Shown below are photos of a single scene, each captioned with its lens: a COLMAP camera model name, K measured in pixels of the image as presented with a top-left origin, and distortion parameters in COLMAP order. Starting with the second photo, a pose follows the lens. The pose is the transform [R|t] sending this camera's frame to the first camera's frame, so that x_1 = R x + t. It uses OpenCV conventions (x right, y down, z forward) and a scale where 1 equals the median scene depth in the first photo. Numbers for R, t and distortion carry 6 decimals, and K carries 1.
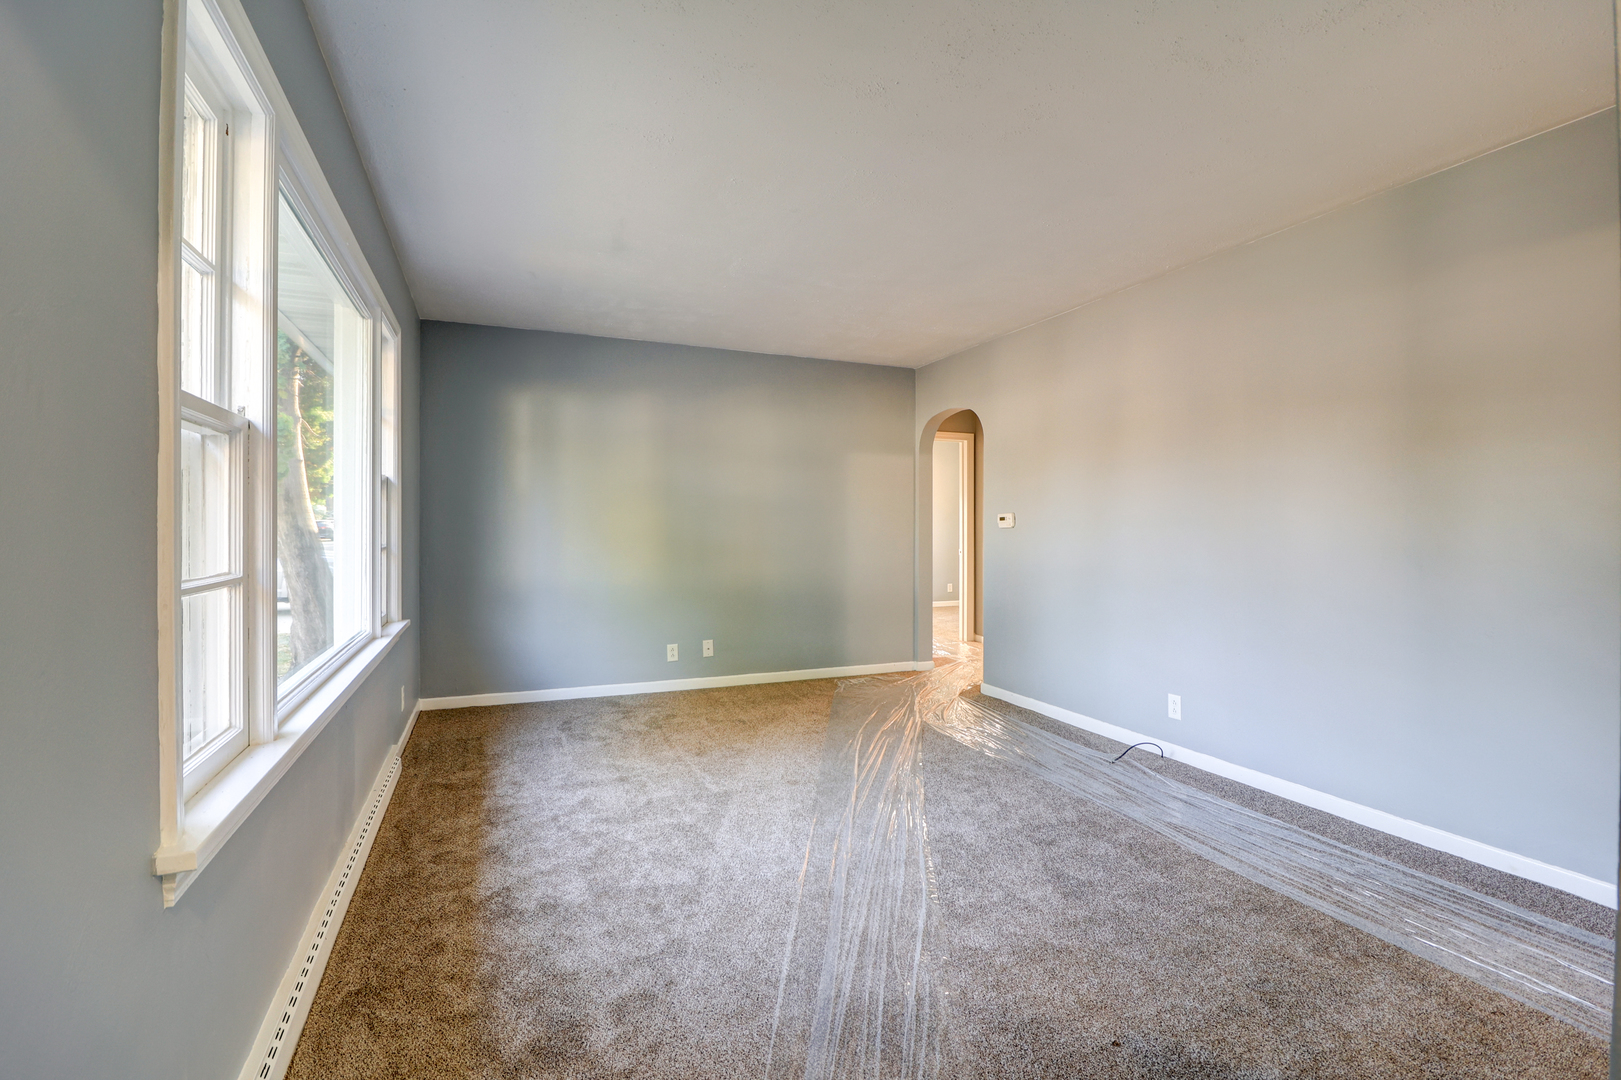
lens RADIAL K [[745.3, 0, 814.0], [0, 745.3, 527.6], [0, 0, 1]] dist [0.000526, -0.010375]
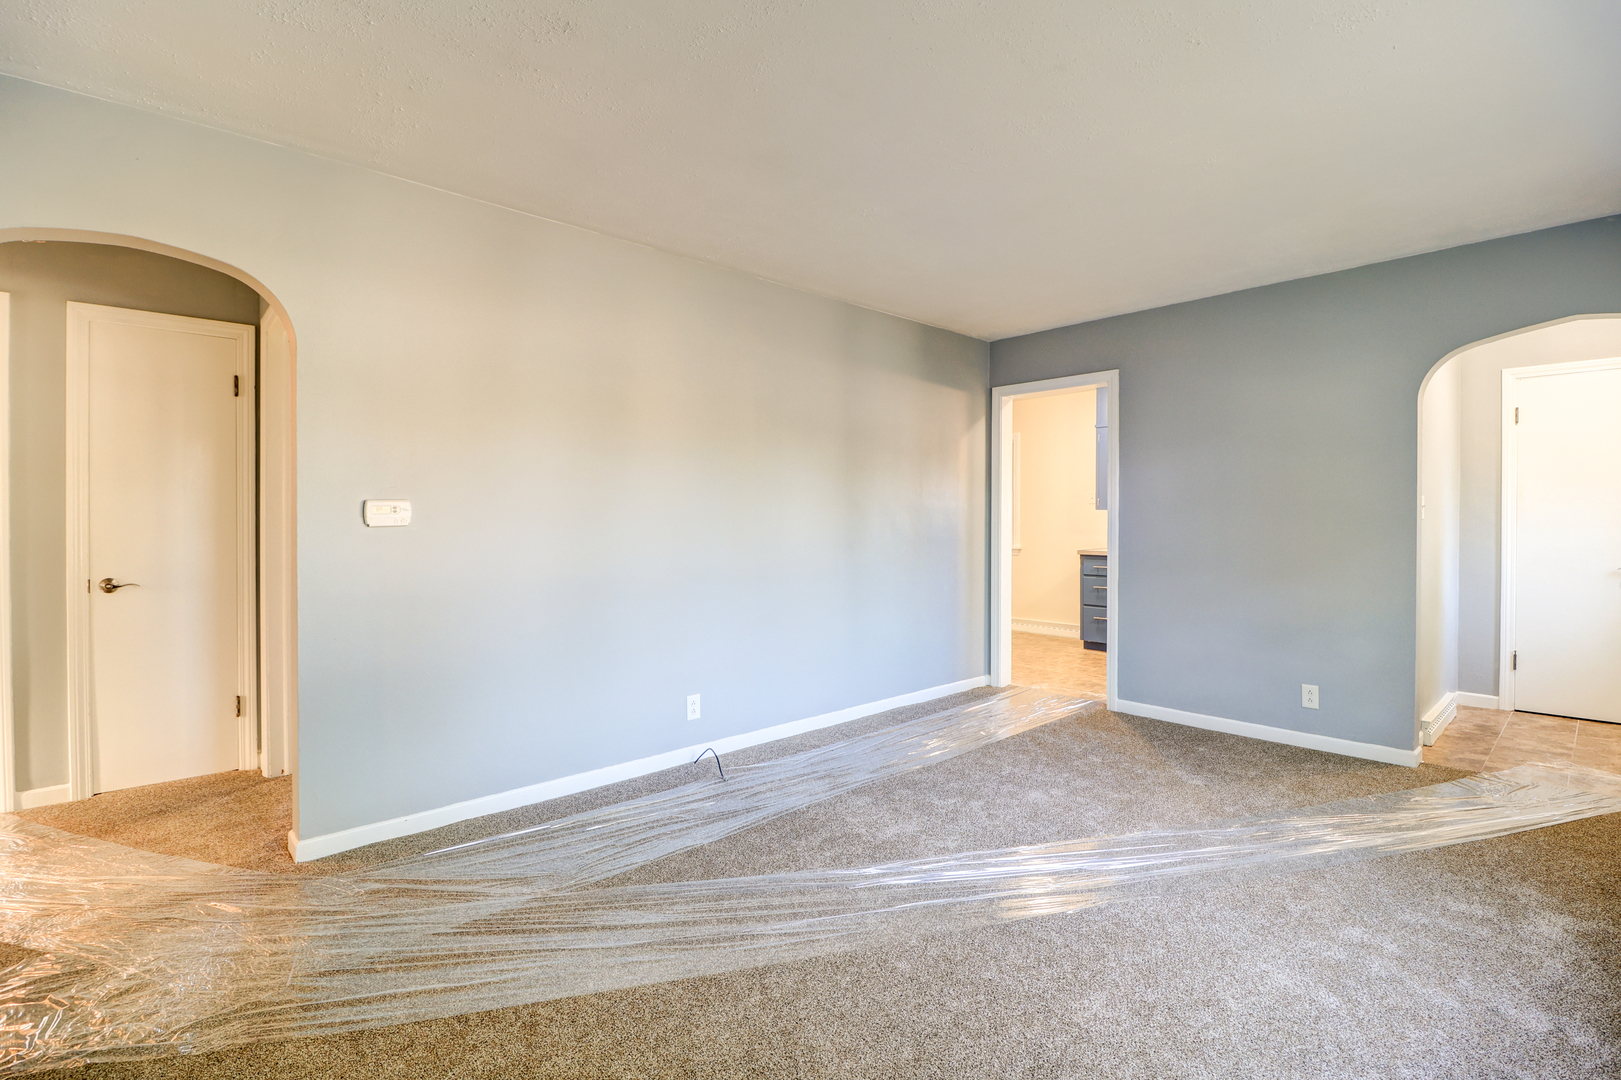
lens RADIAL K [[762.7, 0, 775.2], [0, 762.7, 492.4], [0, 0, 1]] dist [0.000005, -0.000220]
pose [[-0.333696, 0.035561, 0.942010, -0.556736], [-0.000217, 0.999285, -0.037800, -0.004978], [-0.942681, -0.012818, -0.333450, 1.343073]]
